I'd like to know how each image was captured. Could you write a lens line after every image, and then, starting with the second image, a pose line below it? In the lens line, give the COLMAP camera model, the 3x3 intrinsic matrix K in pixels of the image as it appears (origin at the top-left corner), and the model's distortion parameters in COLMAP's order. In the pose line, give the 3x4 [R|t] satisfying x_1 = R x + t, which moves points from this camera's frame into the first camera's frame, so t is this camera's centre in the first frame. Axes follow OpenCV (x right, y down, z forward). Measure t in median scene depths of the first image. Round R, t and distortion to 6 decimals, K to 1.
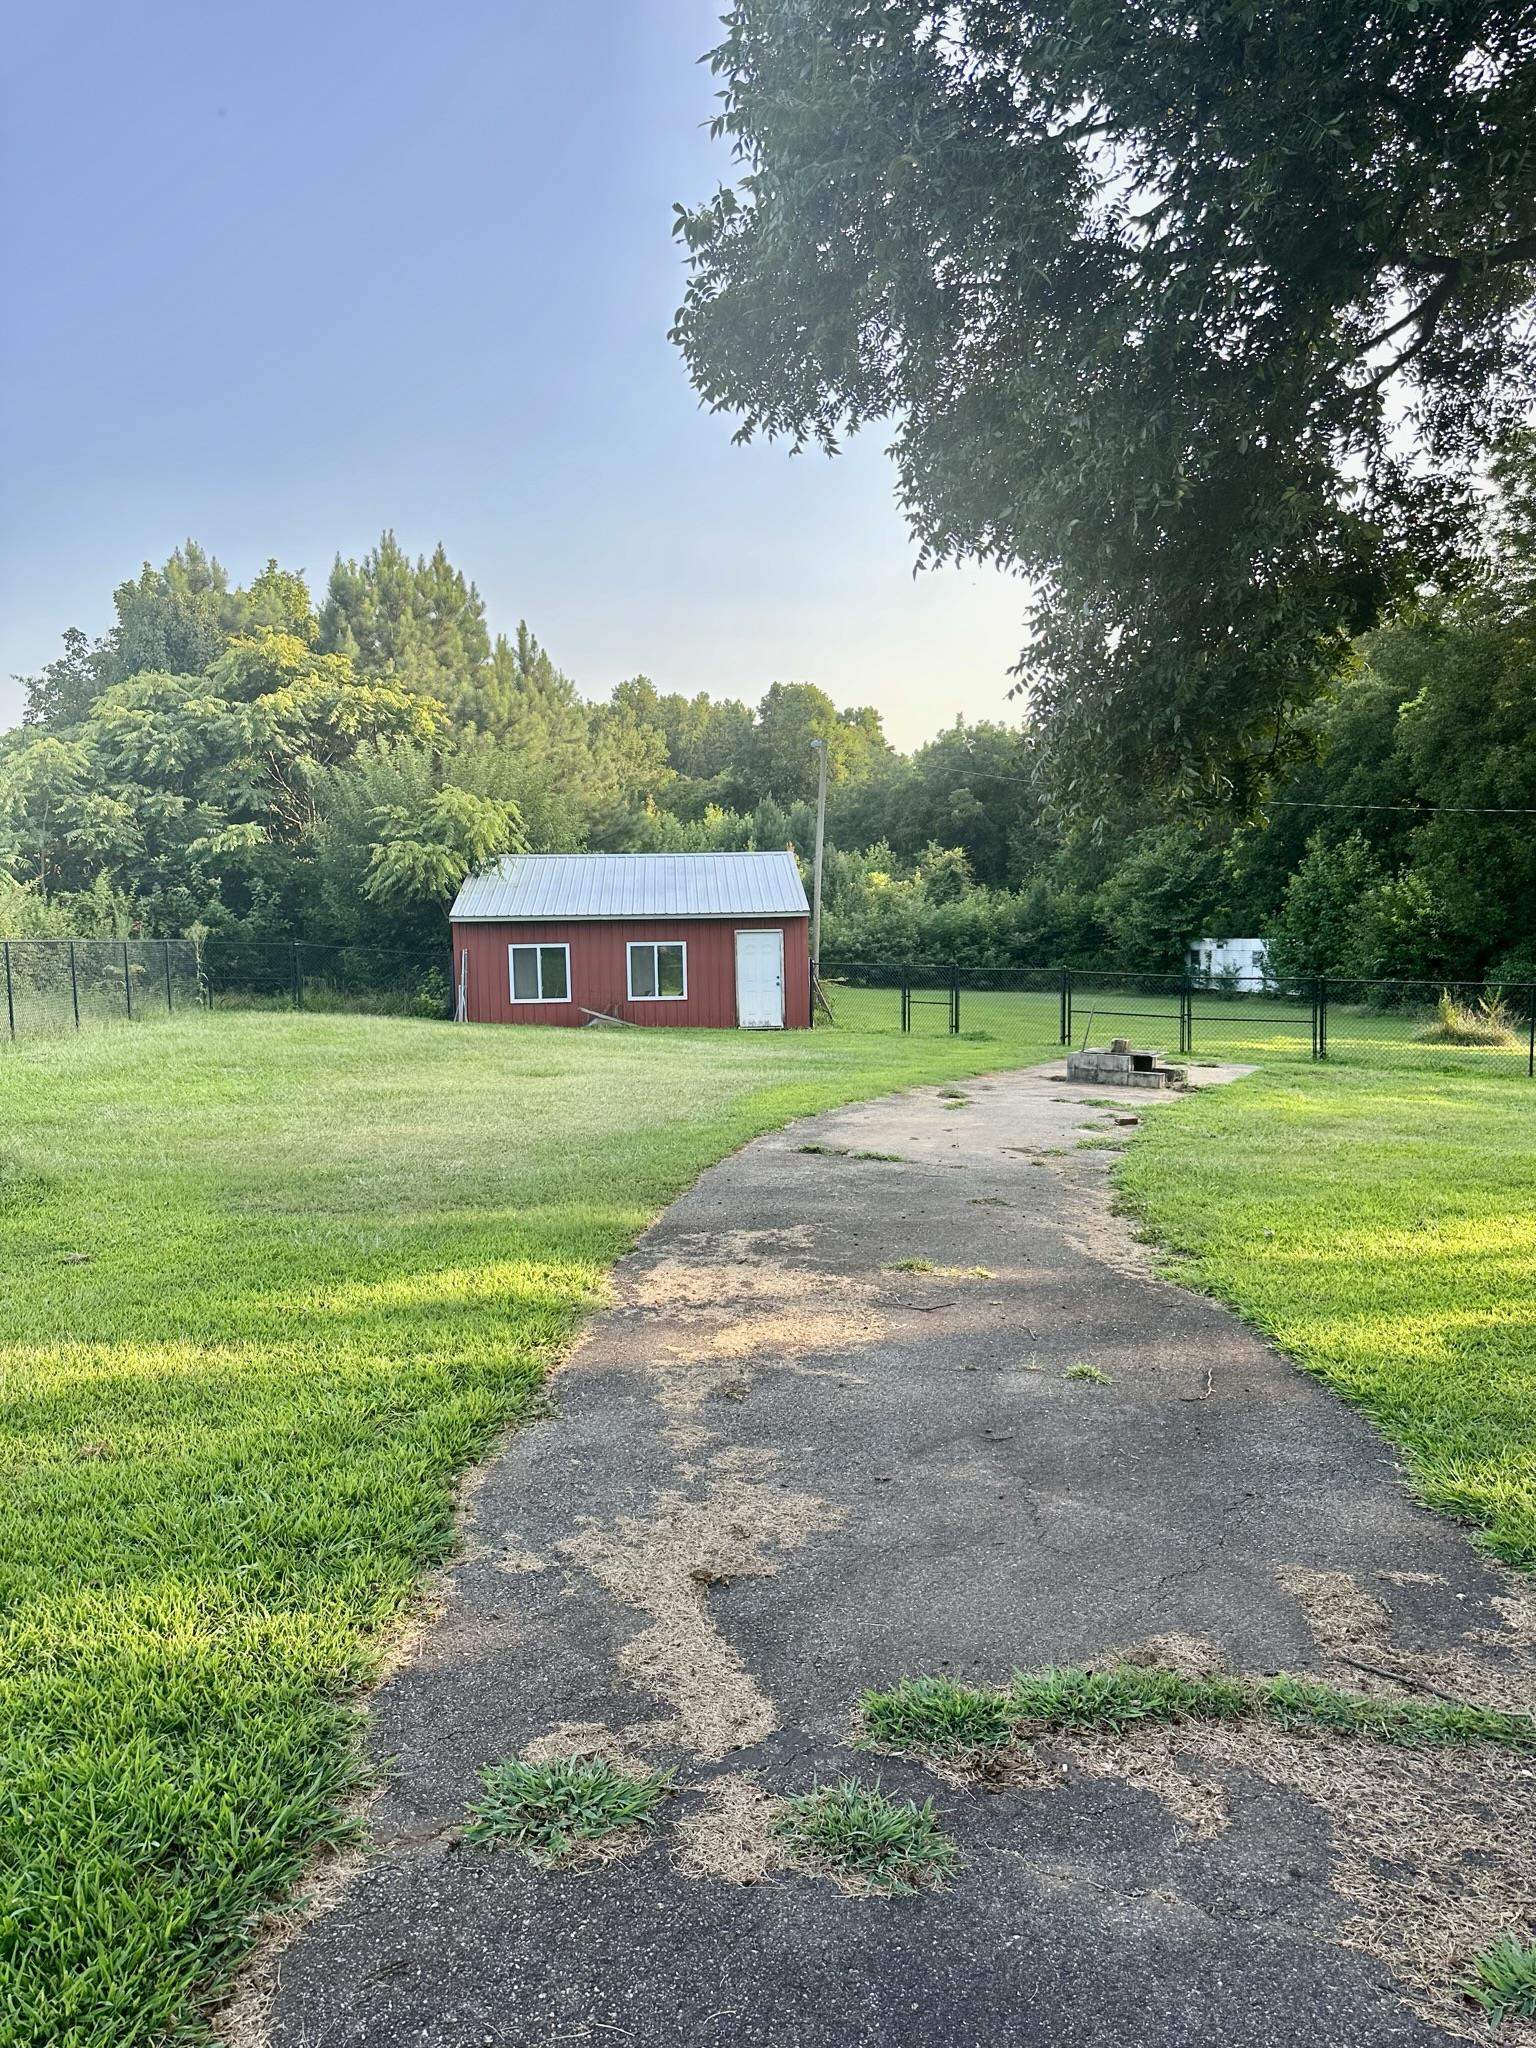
lens RADIAL K [[1424.2, 0, 768.0], [0, 1424.2, 1024.0], [0, 0, 1]] dist [0.093806, -0.115407]
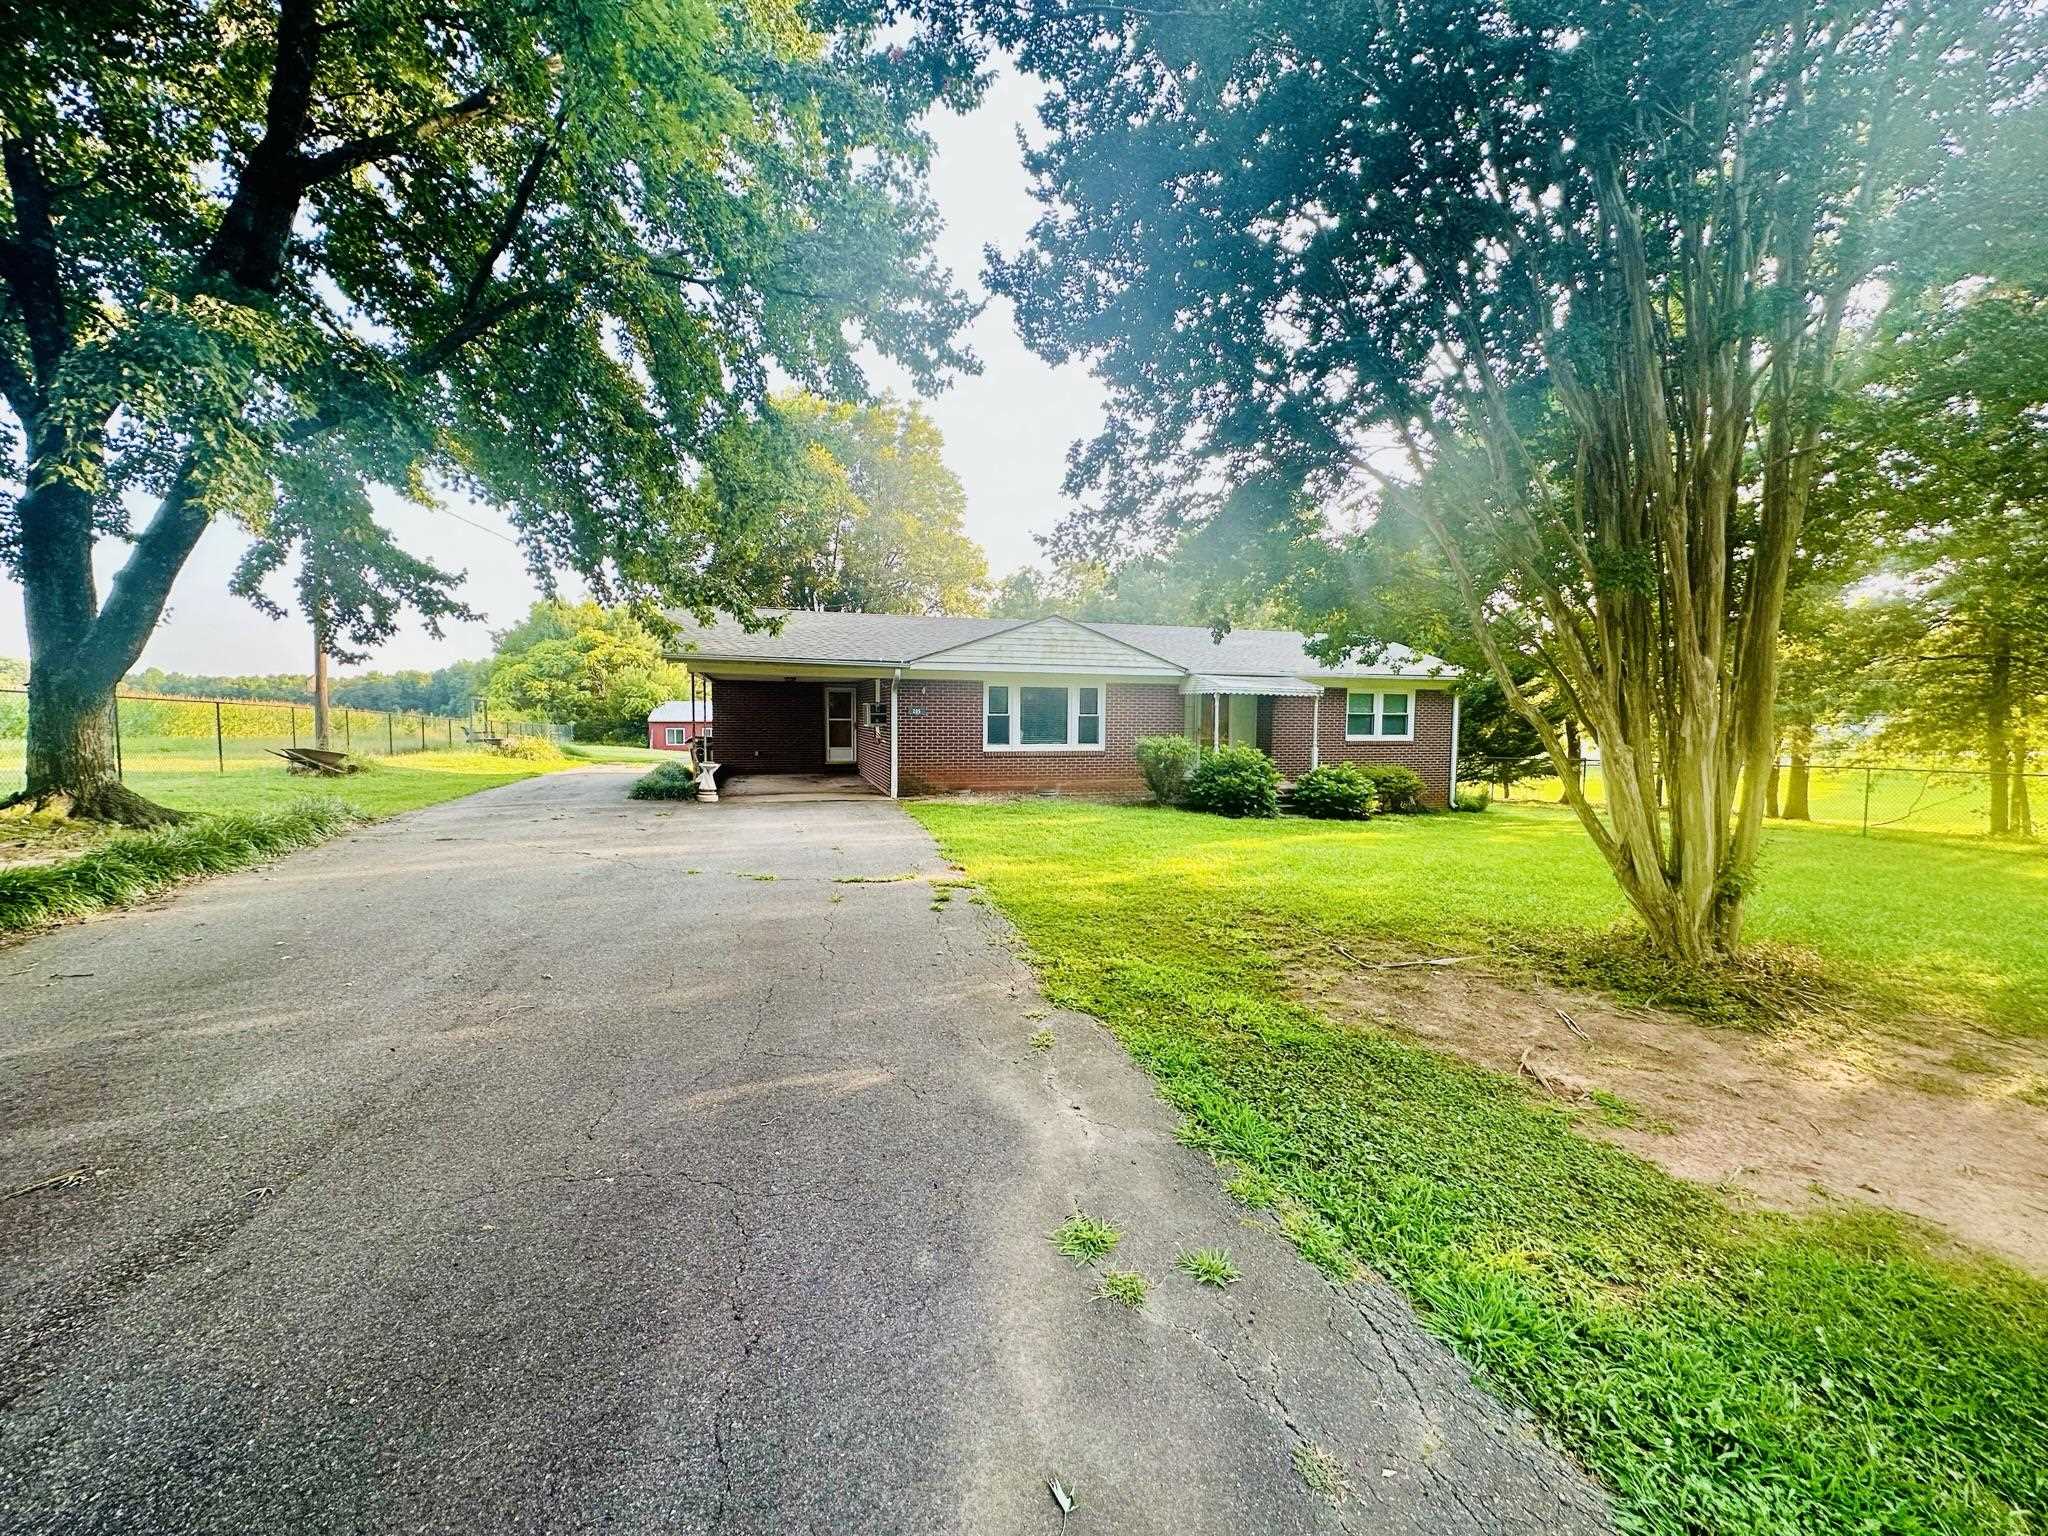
lens RADIAL K [[814.0, 0, 1022.4], [0, 814.0, 766.2], [0, 0, 1]] dist [-0.001940, -0.000342]
pose [[0.980682, 0.007660, 0.195457, 0.256842], [-0.002299, 0.999615, -0.027638, 0.081689], [-0.195593, 0.026655, 0.980323, -1.012574]]
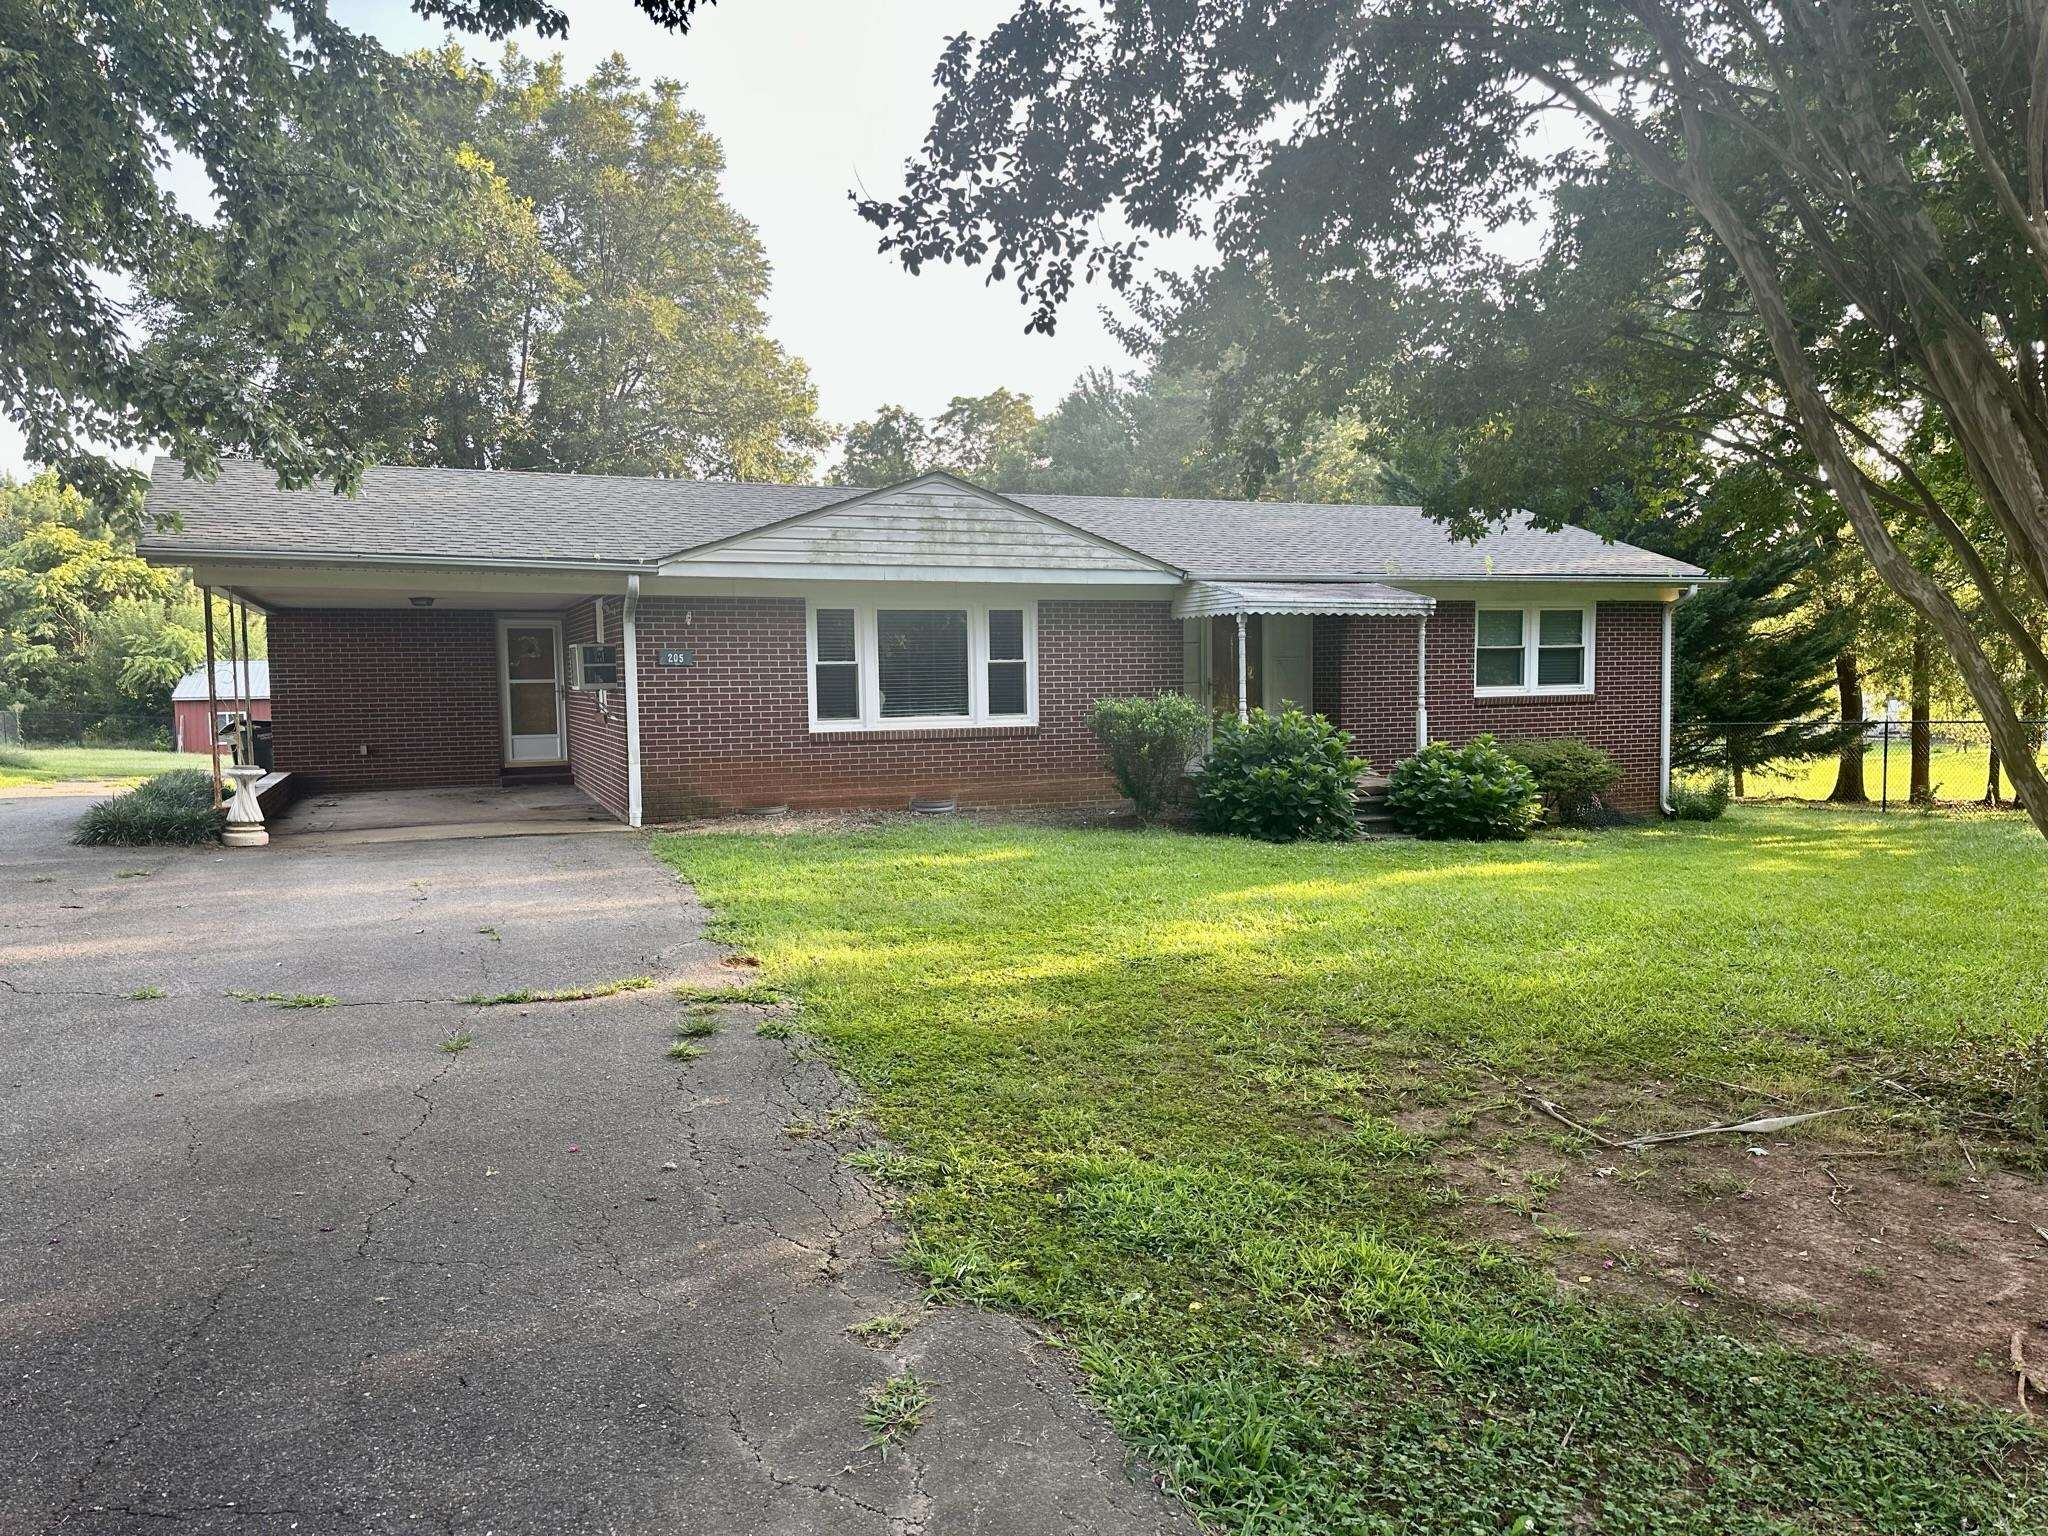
lens RADIAL K [[1424.2, 0, 1018.7], [0, 1424.2, 764.0], [0, 0, 1]] dist [0.093806, -0.115407]
pose [[0.960171, -0.019618, 0.278722, 0.268980], [0.028686, 0.999182, -0.028492, 0.084515], [-0.277935, 0.035353, 0.959949, -0.974017]]
